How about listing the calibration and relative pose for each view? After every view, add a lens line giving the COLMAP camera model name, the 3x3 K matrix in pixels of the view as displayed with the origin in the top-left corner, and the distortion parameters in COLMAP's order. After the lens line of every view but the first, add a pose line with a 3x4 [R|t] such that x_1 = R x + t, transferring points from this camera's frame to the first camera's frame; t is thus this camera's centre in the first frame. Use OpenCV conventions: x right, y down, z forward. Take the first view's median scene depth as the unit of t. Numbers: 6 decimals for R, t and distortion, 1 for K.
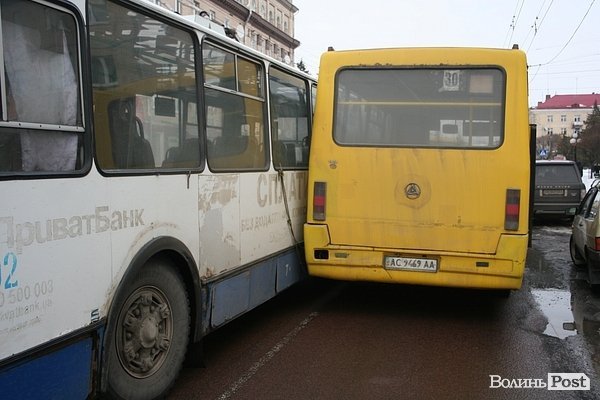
lens RADIAL K [[703.5, 0, 300.0], [0, 703.5, 200.0], [0, 0, 1]] dist [0.001781, 0.000908]
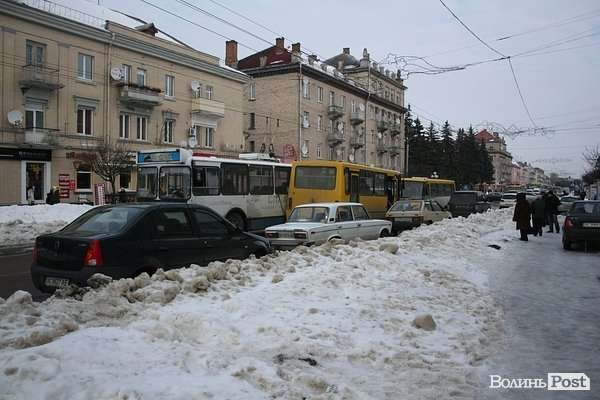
lens RADIAL K [[512.0, 0, 300.0], [0, 512.0, 200.0], [0, 0, 1]] dist [-0.177406, 0.180244]
pose [[0.967707, 0.012012, -0.251790, 0.743146], [-0.019139, 0.999482, -0.025878, 0.054127], [0.251349, 0.029861, 0.967436, -1.549853]]
